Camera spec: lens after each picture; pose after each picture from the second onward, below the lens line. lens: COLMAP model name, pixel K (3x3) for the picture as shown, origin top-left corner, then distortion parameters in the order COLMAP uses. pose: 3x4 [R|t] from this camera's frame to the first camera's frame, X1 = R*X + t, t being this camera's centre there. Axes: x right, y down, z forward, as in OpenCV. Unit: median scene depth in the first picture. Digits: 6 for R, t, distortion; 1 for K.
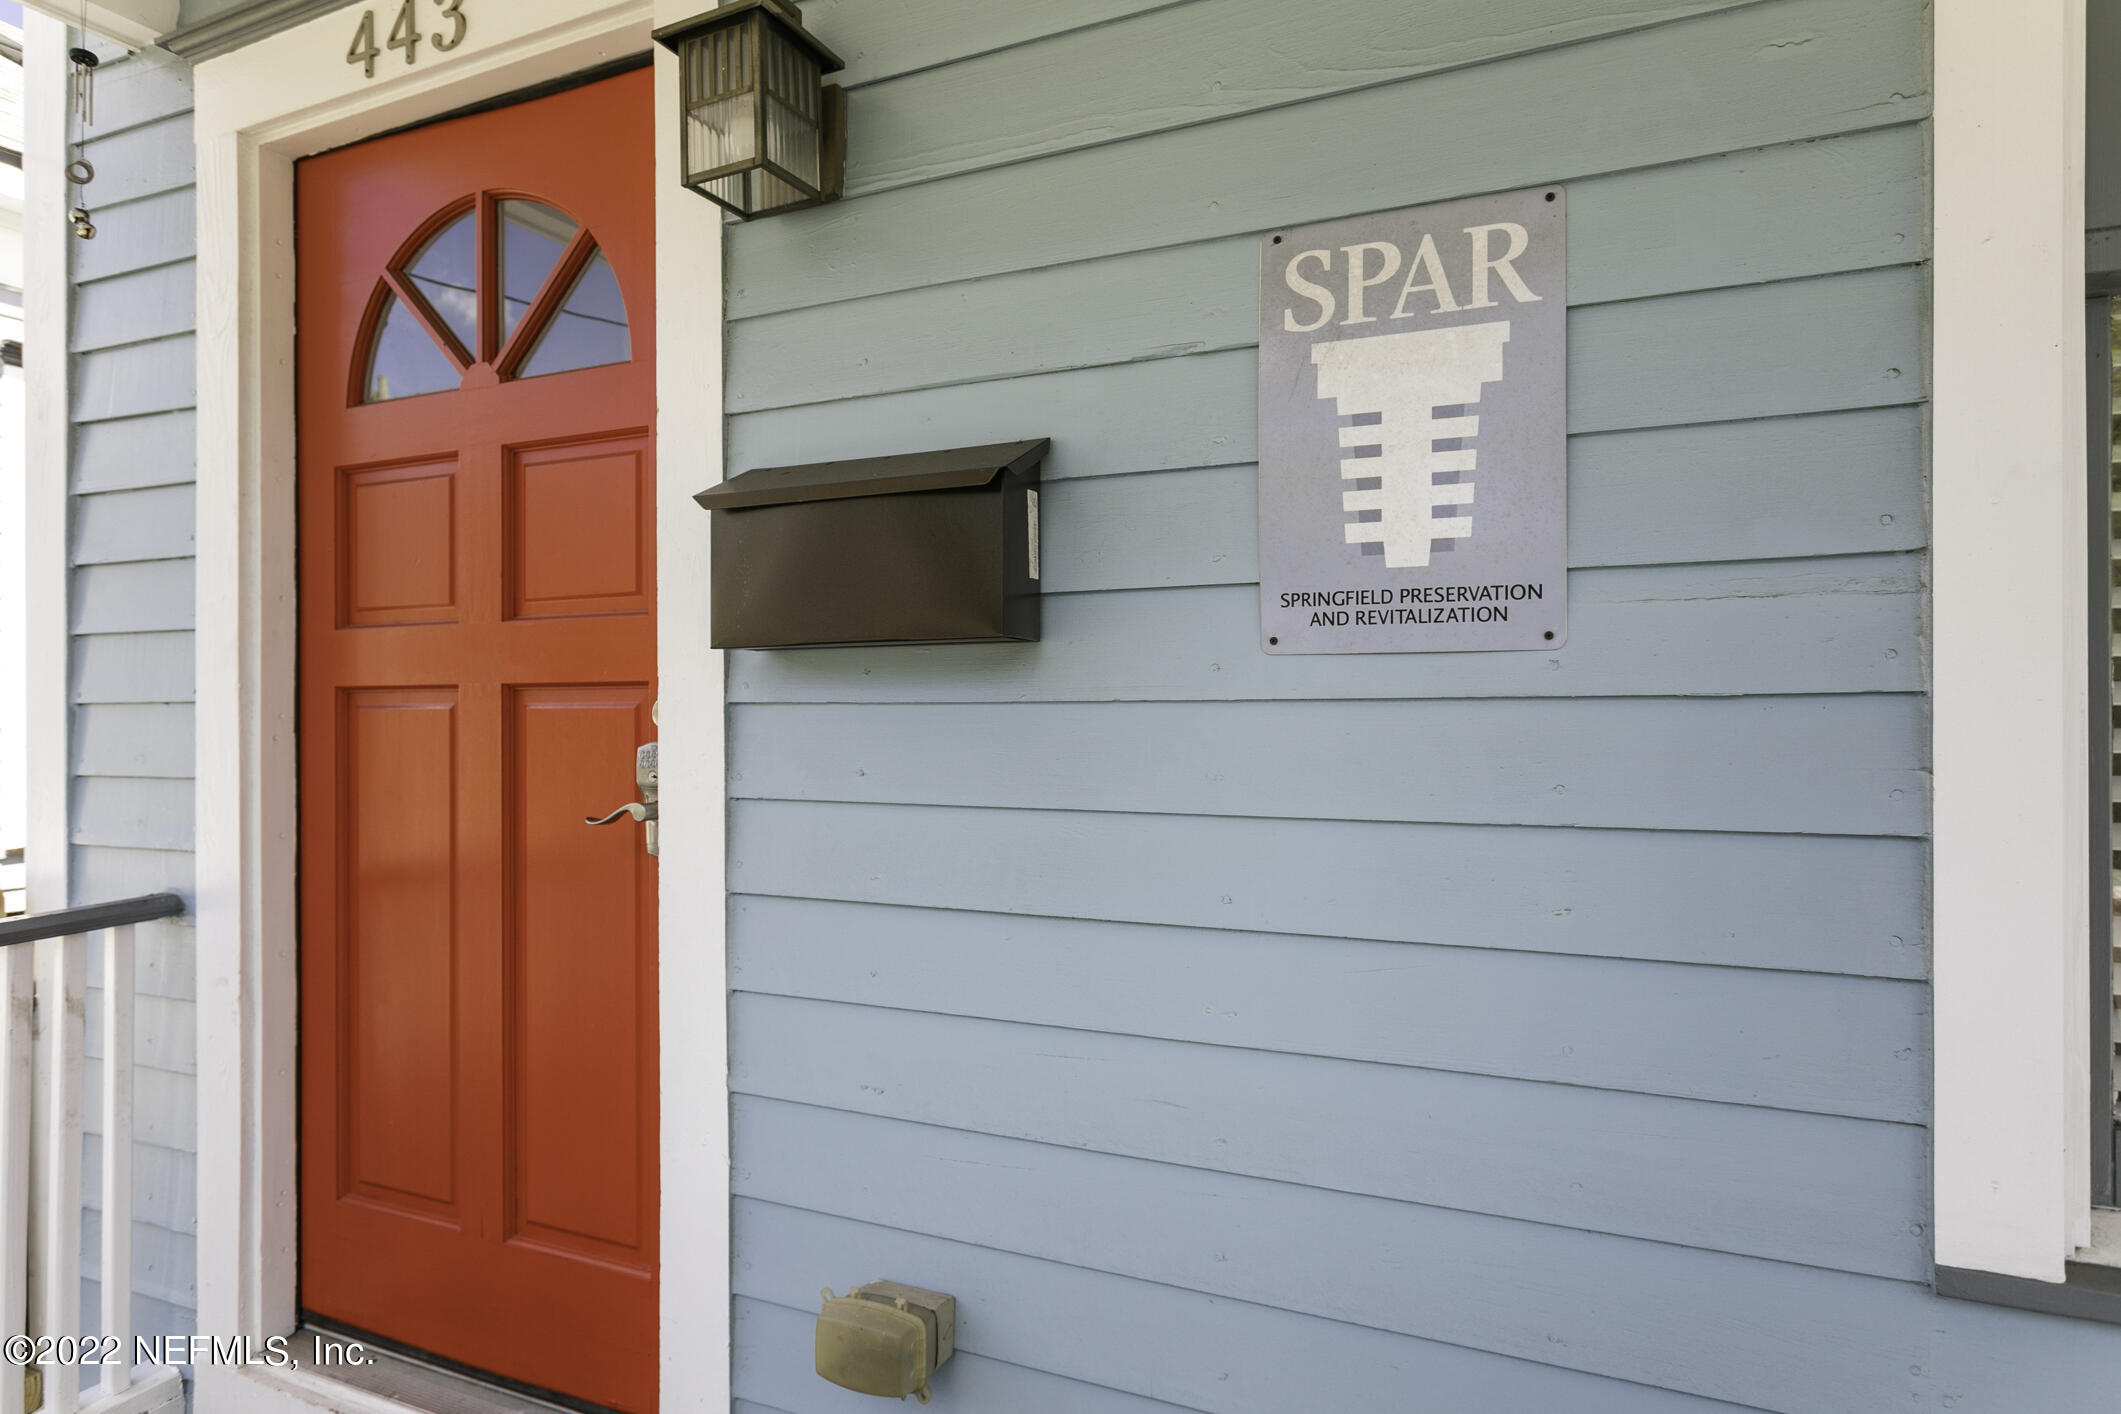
lens RADIAL K [[1228.7, 0, 1059.9], [0, 1228.7, 713.3], [0, 0, 1]] dist [0.000225, -0.000678]
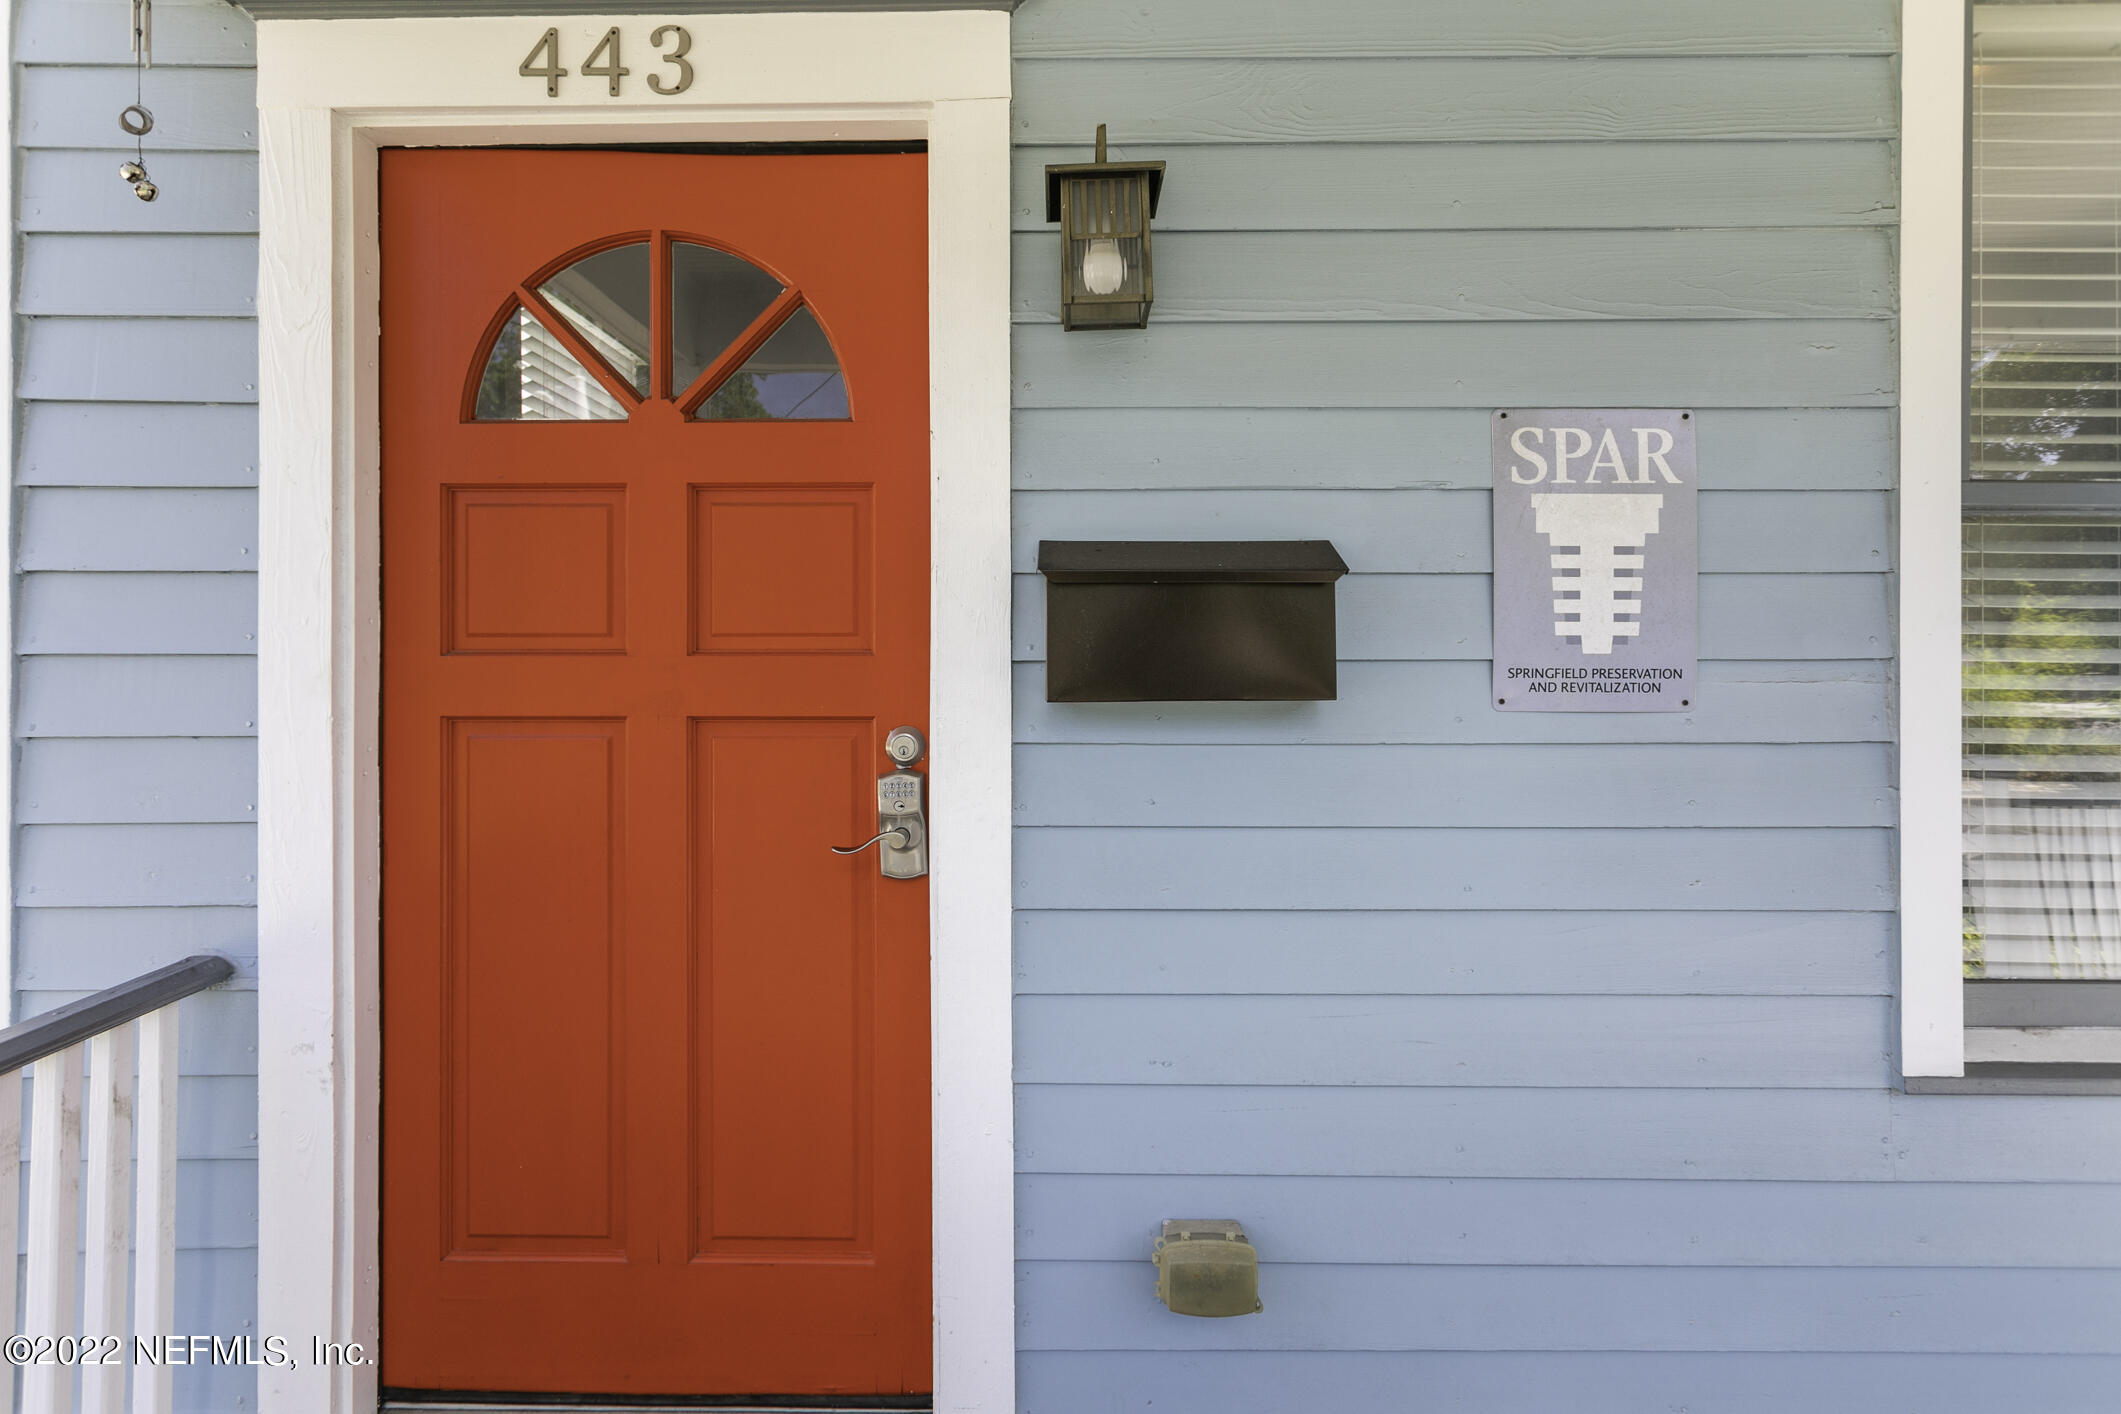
lens RADIAL K [[1029.3, 0, 1016.5], [0, 1029.3, 651.4], [0, 0, 1]] dist [0.002518, 0.000274]
pose [[0.912416, 0.001977, 0.409260, -0.667362], [-0.001625, 0.999998, -0.001208, -0.093427], [-0.409262, 0.000437, 0.912417, 0.126881]]
